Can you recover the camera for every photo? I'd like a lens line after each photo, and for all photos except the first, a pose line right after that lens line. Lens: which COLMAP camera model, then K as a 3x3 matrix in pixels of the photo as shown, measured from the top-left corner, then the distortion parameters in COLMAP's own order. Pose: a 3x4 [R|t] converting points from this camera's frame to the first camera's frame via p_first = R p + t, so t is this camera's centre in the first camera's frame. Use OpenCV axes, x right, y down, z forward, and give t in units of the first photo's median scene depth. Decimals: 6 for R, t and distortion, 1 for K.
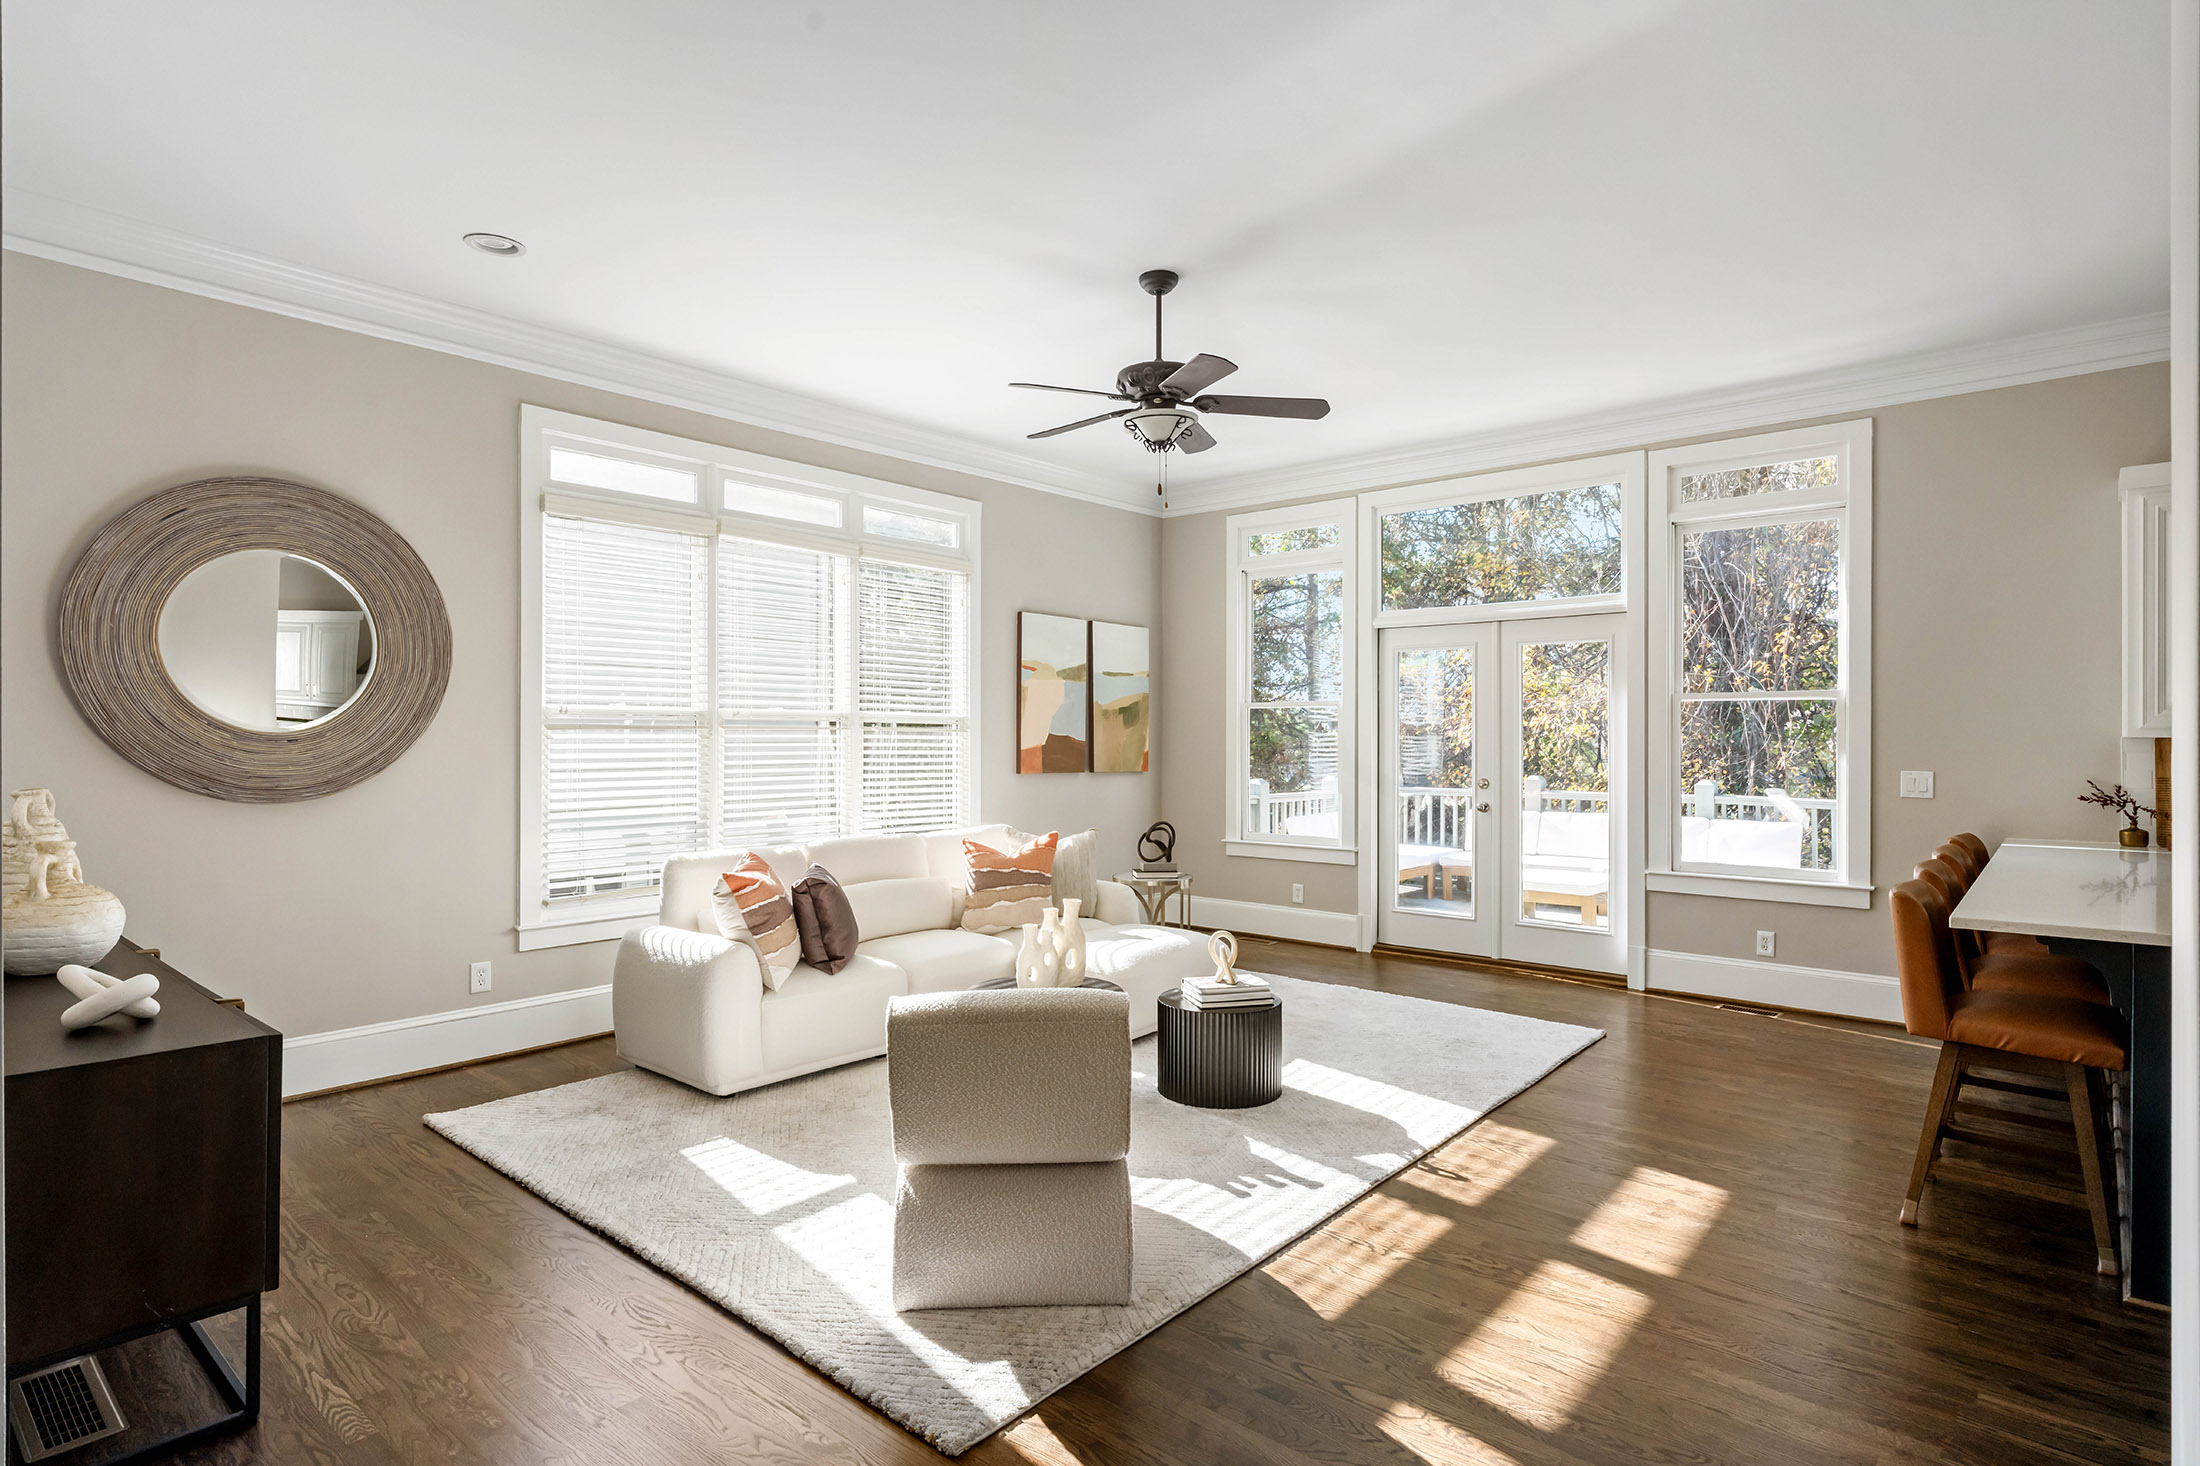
lens RADIAL K [[1134.2, 0, 1100.1], [0, 1134.2, 725.7], [0, 0, 1]] dist [-0.006288, -0.000532]
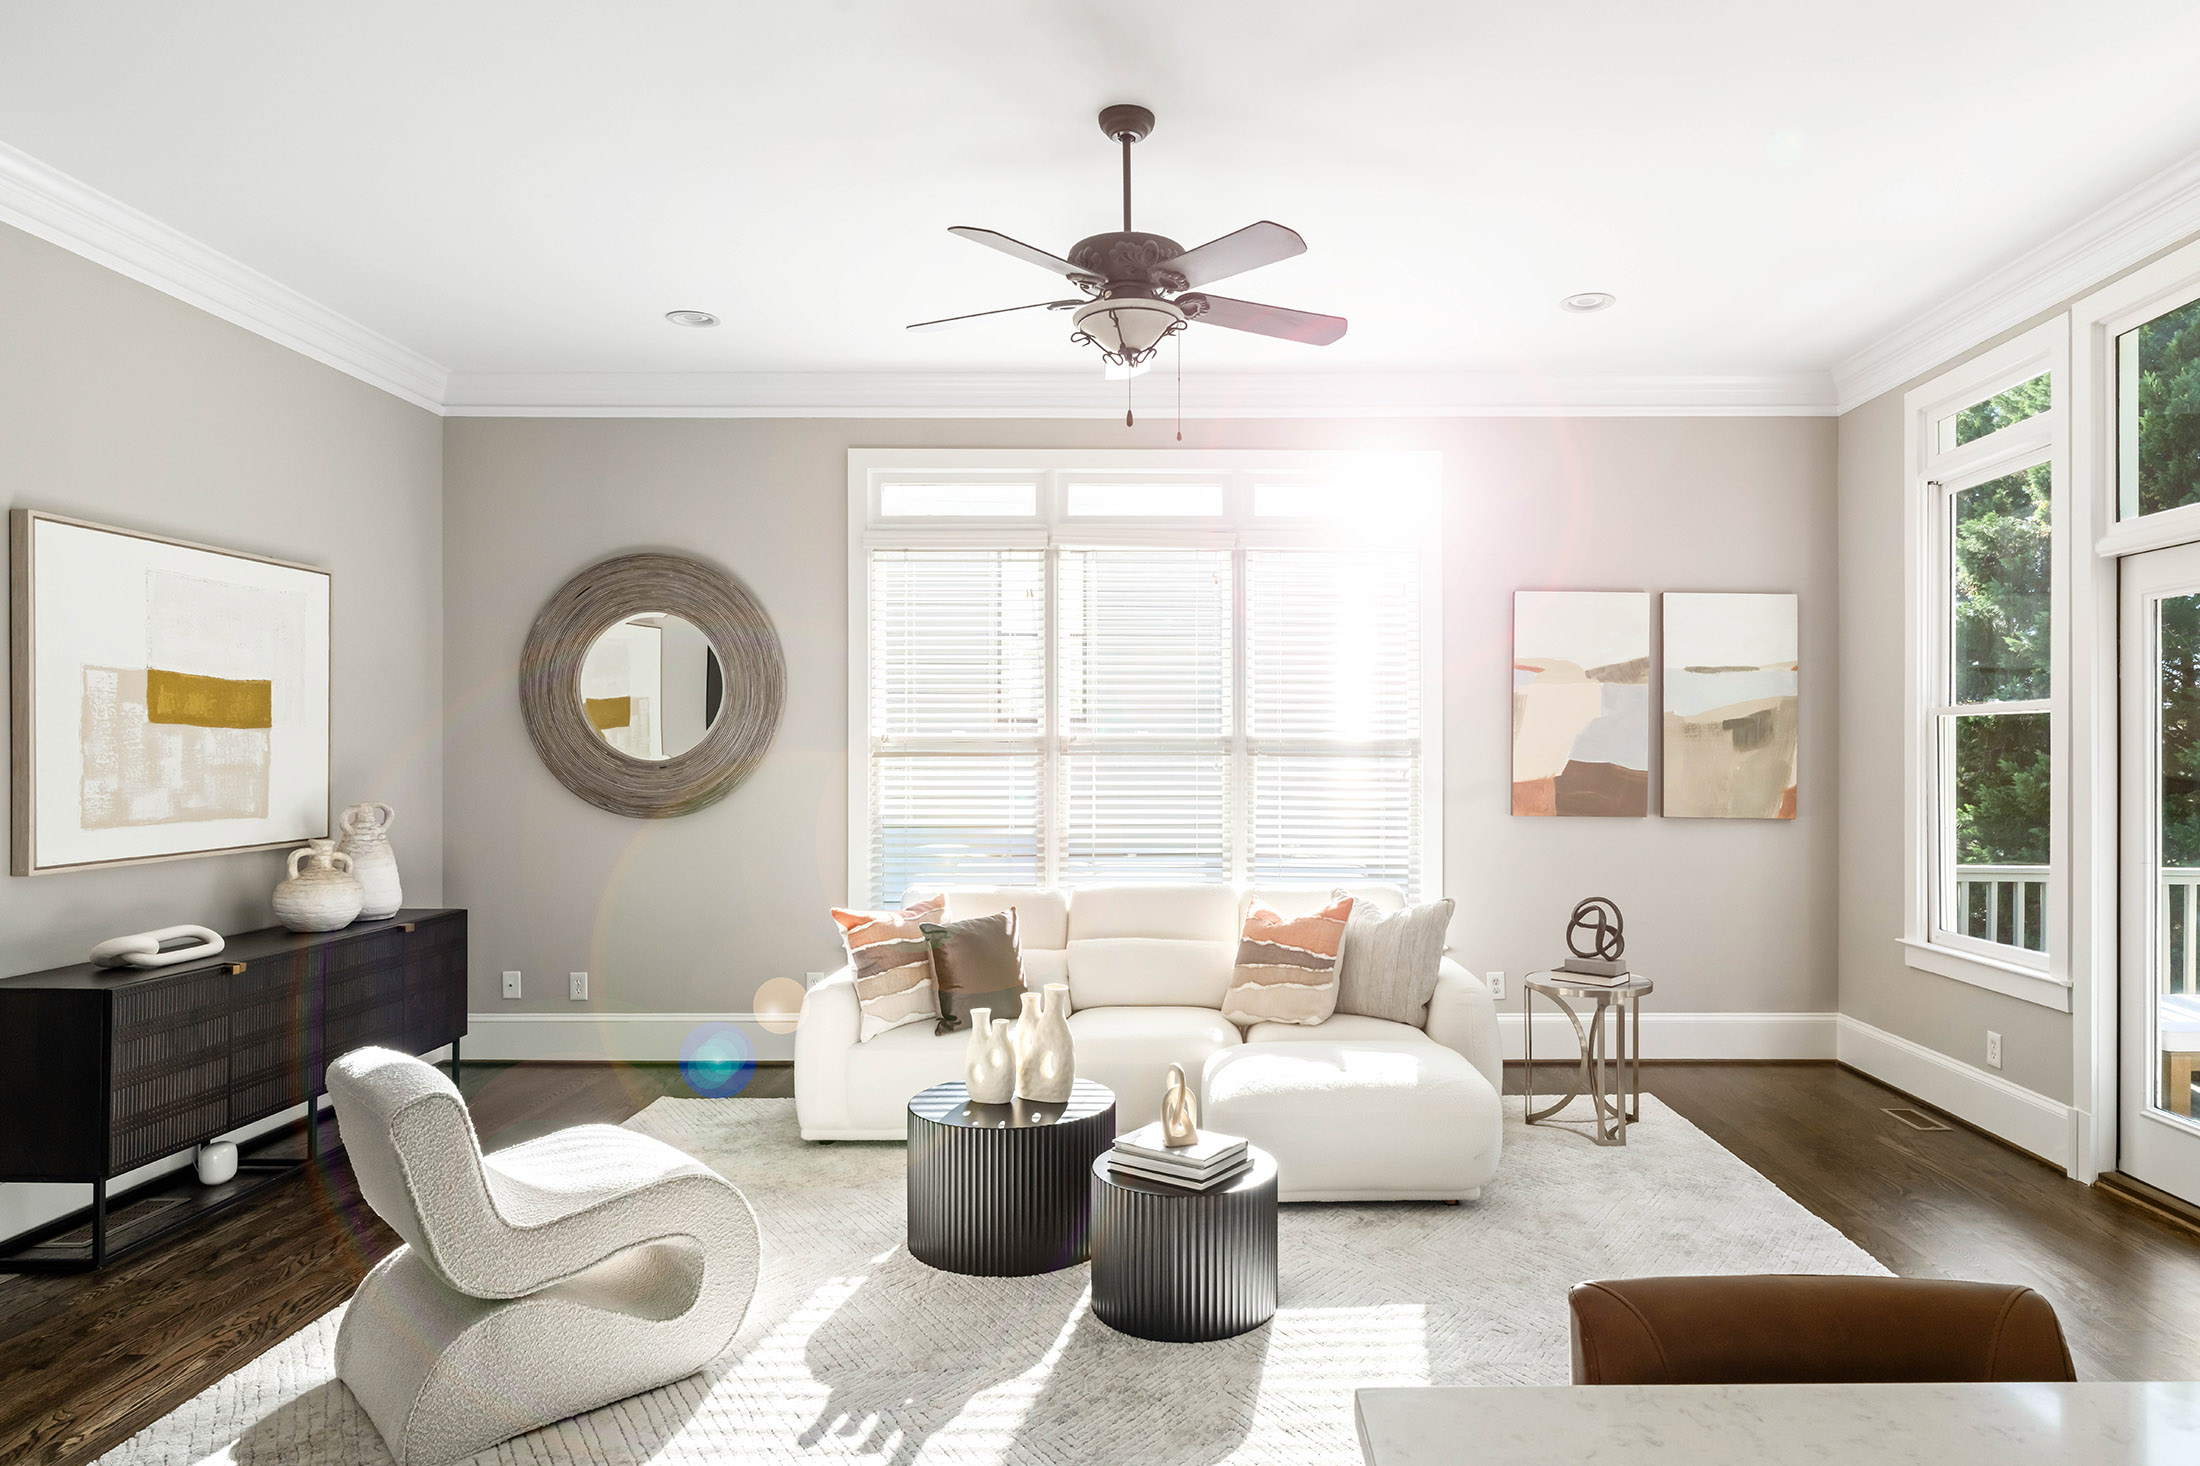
lens RADIAL K [[1259.4, 0, 1102.7], [0, 1259.4, 749.5], [0, 0, 1]] dist [-0.005095, -0.001678]
pose [[0.659272, -0.004693, -0.751890, 0.457782], [0.006940, 0.999976, -0.000156, -0.002069], [0.751872, -0.005115, 0.659289, 0.349697]]
